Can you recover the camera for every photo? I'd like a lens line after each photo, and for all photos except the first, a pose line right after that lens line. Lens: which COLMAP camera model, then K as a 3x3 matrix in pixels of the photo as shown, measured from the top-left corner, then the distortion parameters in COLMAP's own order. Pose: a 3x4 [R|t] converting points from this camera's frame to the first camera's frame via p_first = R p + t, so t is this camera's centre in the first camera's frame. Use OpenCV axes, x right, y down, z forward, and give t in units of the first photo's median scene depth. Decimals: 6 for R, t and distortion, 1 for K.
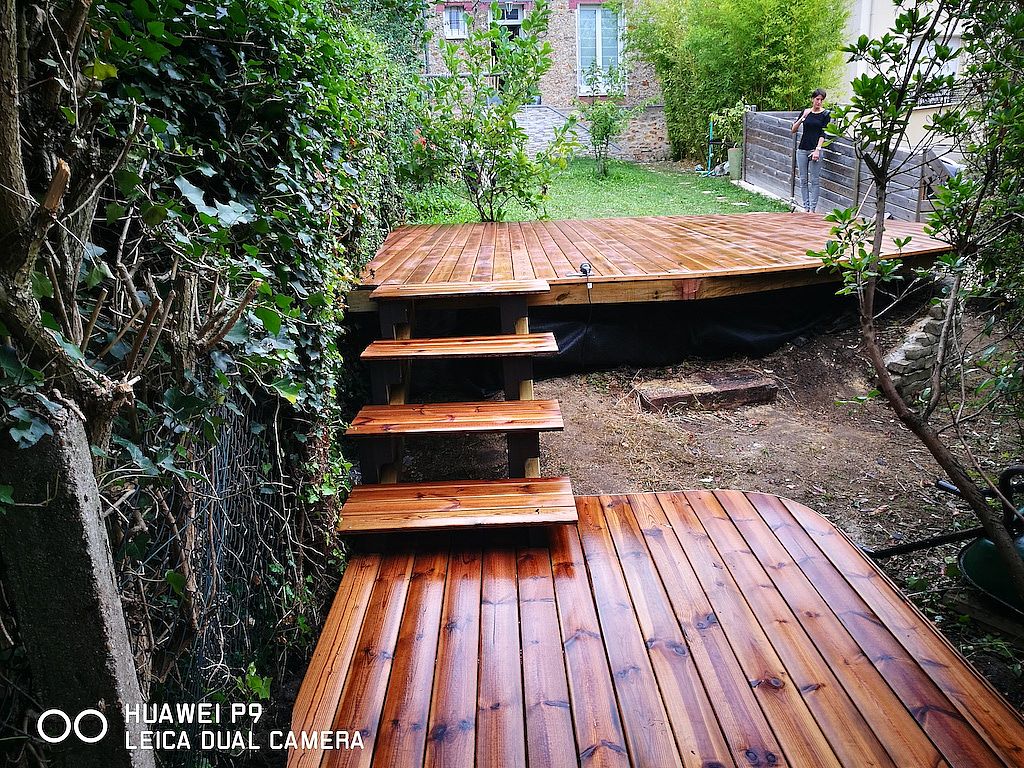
lens RADIAL K [[859.6, 0, 507.5], [0, 859.6, 384.8], [0, 0, 1]] dist [0.024943, -0.014450]
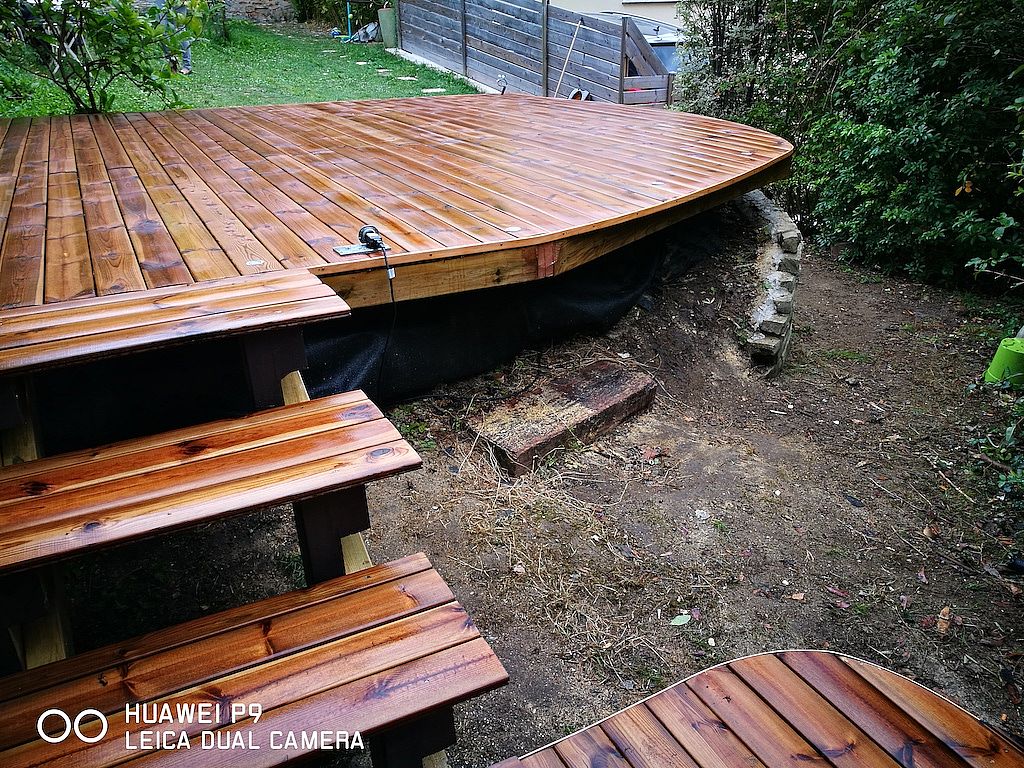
lens RADIAL K [[859.6, 0, 521.6], [0, 859.6, 384.4], [0, 0, 1]] dist [0.024943, -0.014450]
pose [[0.898487, -0.155515, 0.410532, -0.060268], [0.094213, 0.981670, 0.165677, -0.115405], [-0.428772, -0.110181, 0.896669, 0.412498]]
